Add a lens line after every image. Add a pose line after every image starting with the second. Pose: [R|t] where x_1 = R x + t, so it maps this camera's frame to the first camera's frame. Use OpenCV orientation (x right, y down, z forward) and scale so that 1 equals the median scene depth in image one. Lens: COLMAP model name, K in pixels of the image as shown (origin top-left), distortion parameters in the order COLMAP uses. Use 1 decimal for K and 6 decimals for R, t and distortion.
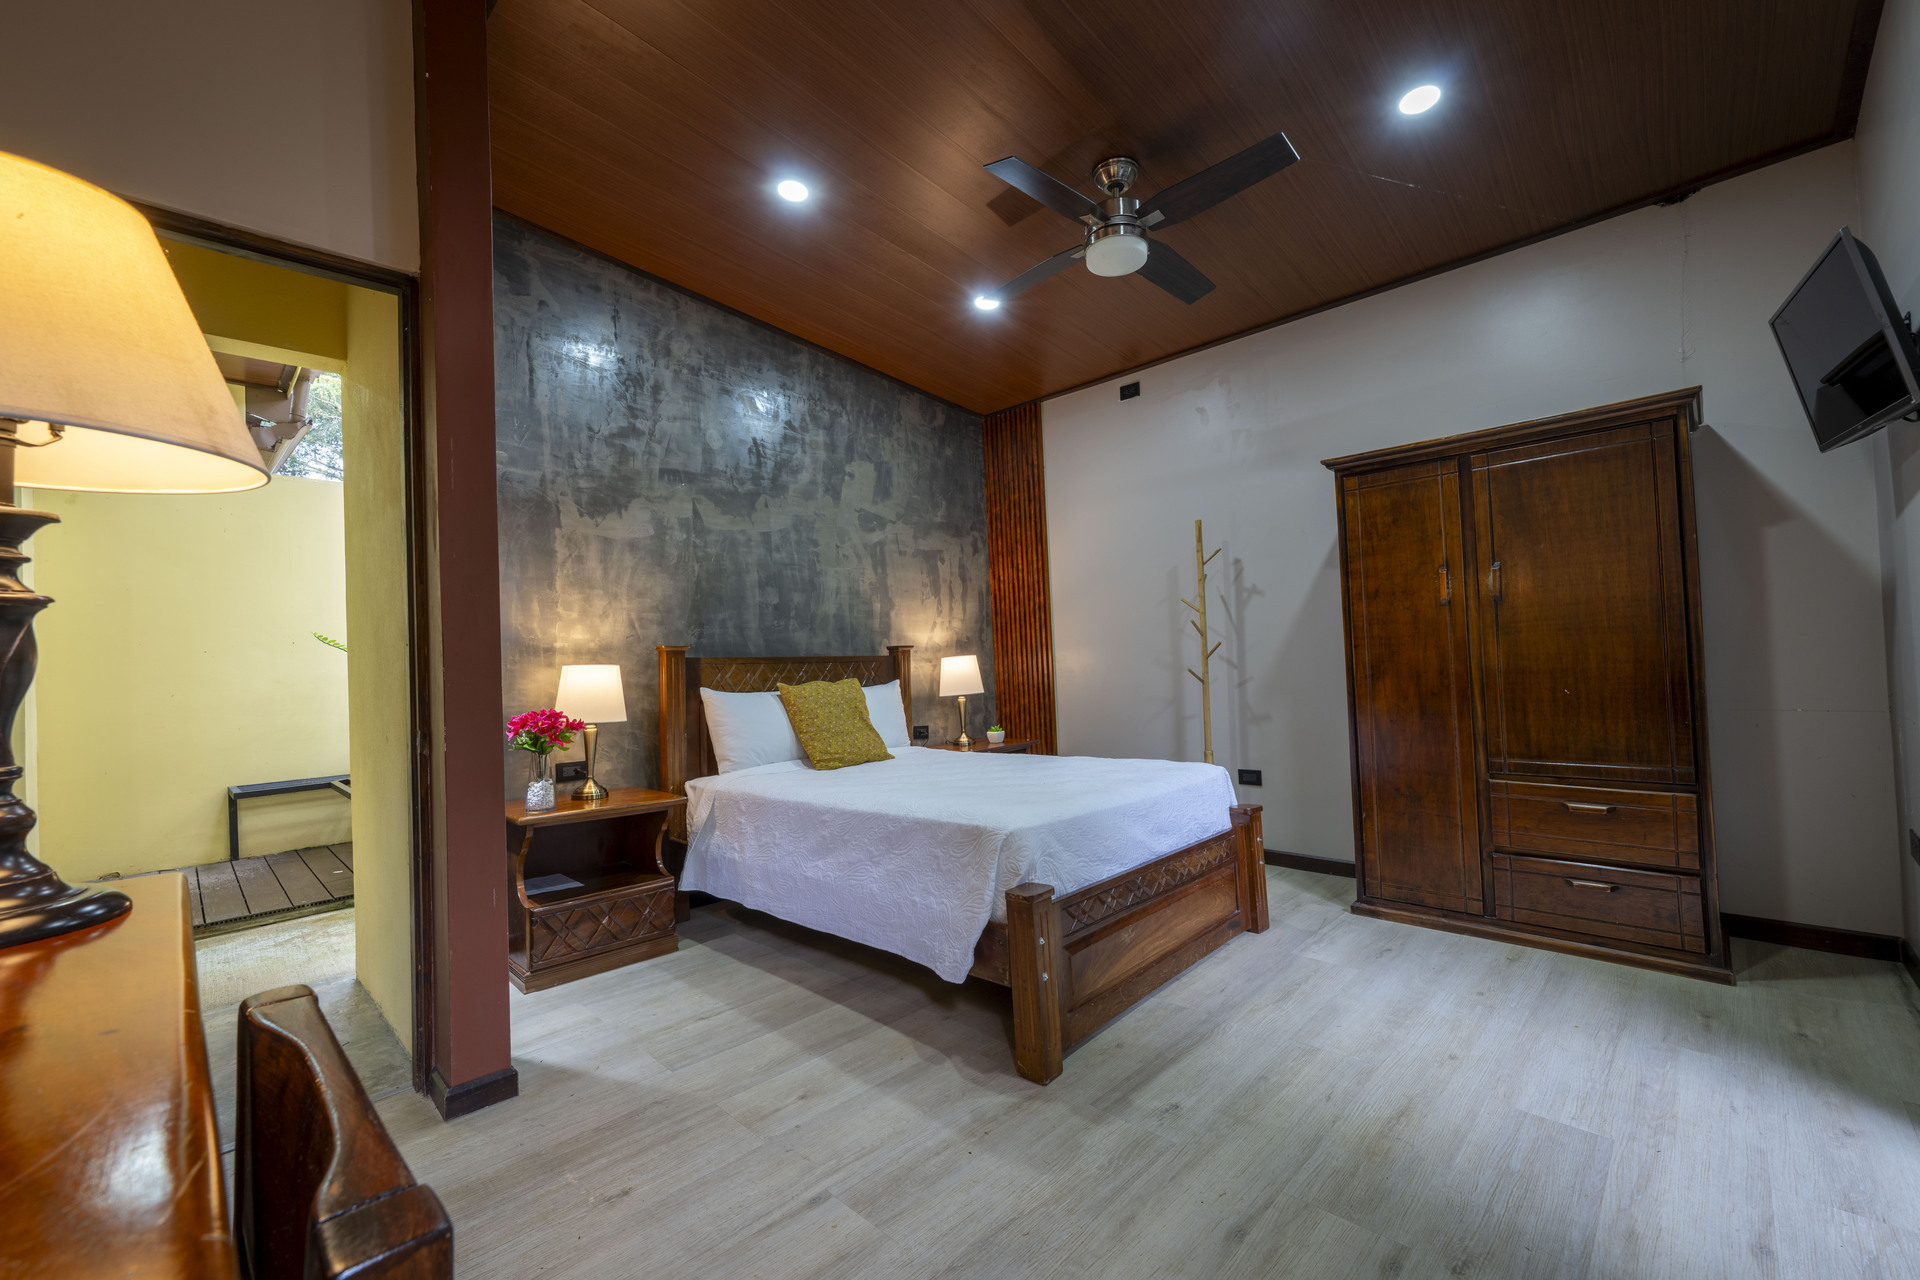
lens RADIAL K [[766.4, 0, 956.3], [0, 766.4, 644.4], [0, 0, 1]] dist [0.000040, -0.000448]
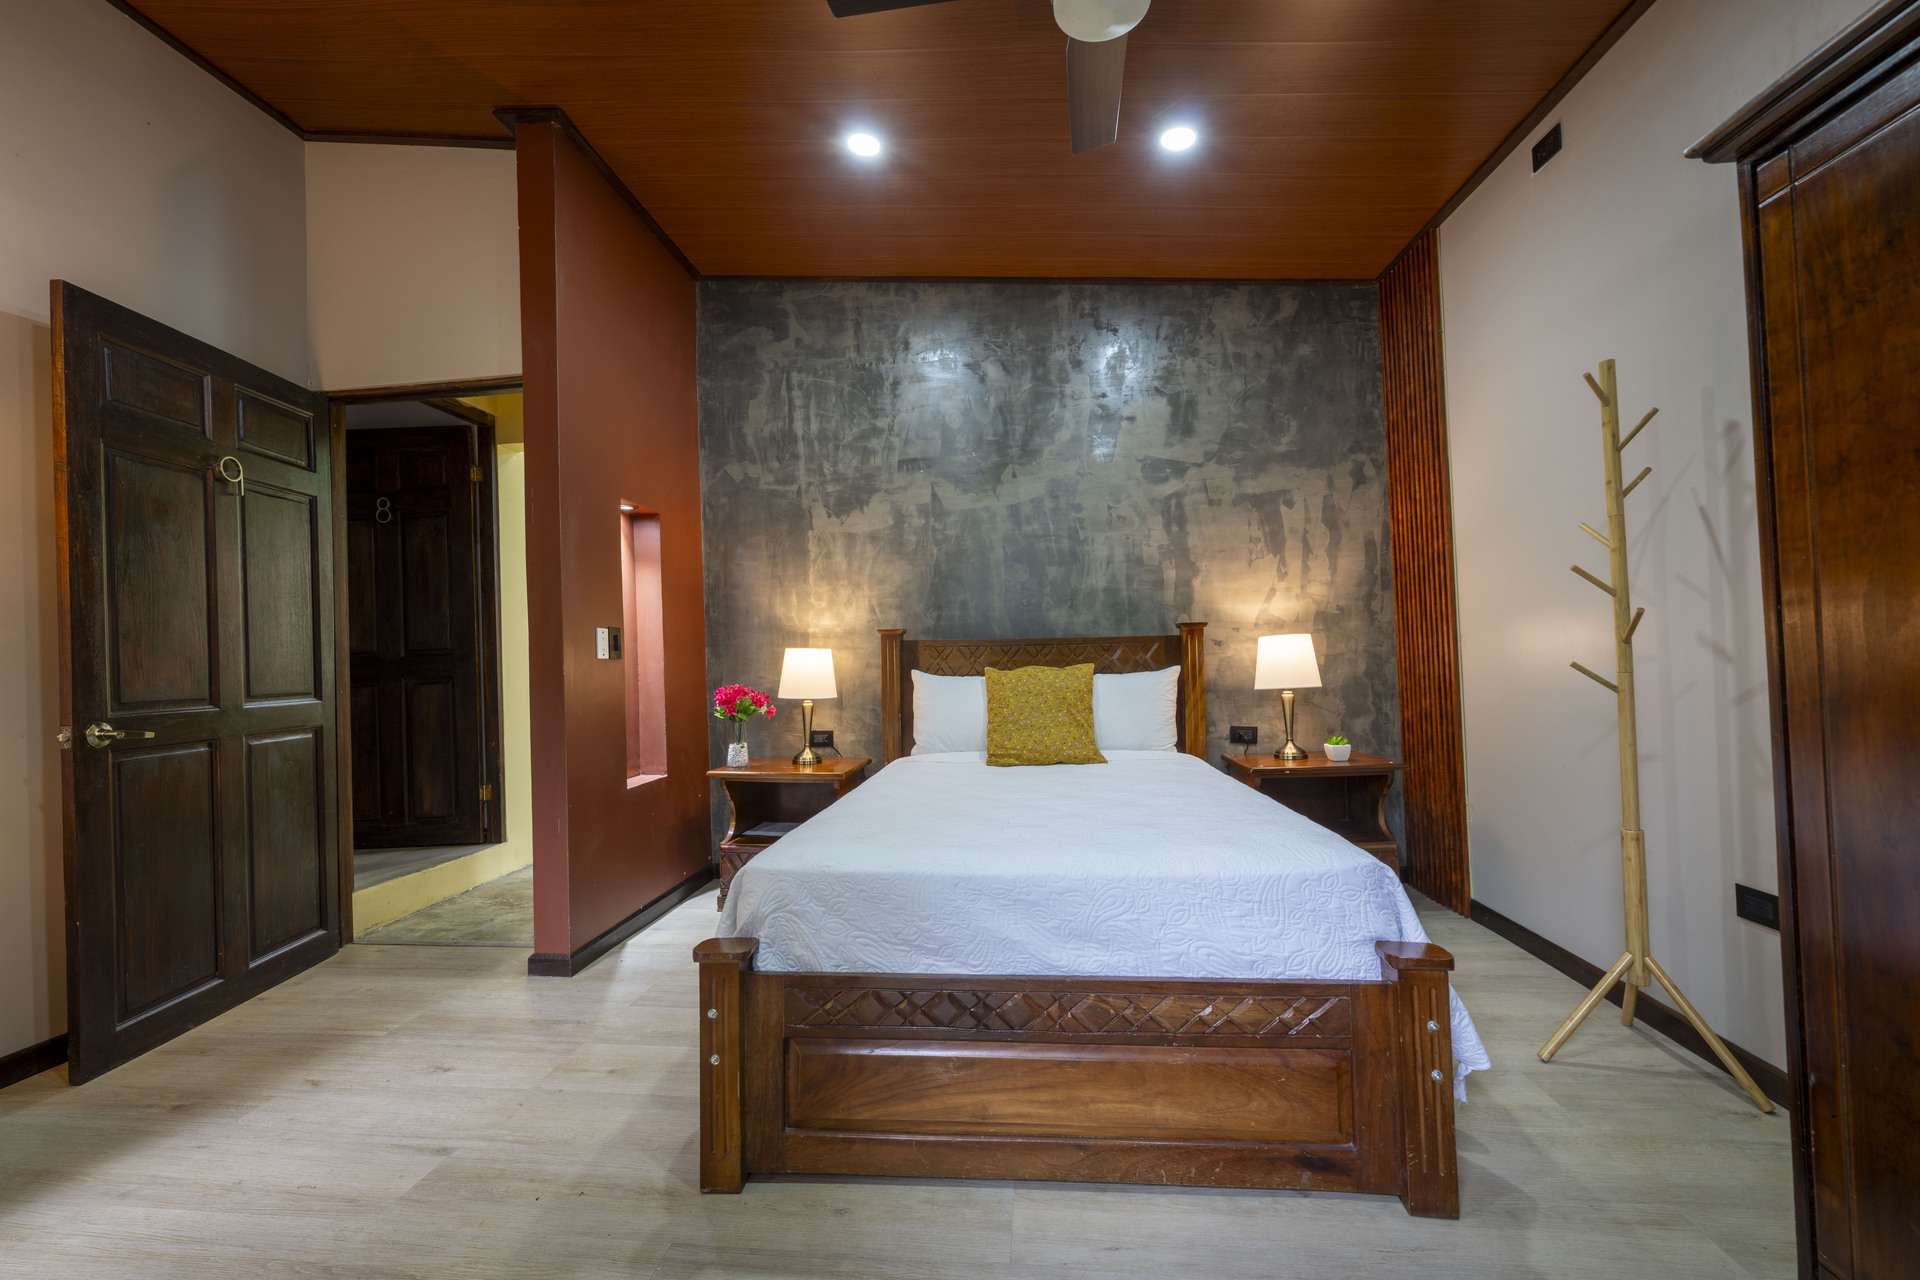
lens RADIAL K [[766.4, 0, 952.4], [0, 766.4, 644.3], [0, 0, 1]] dist [0.000040, -0.000448]
pose [[0.622819, 0.006185, -0.782342, 0.449624], [0.024210, 0.999338, 0.027173, -0.003754], [0.781991, -0.035864, 0.622256, 0.366348]]
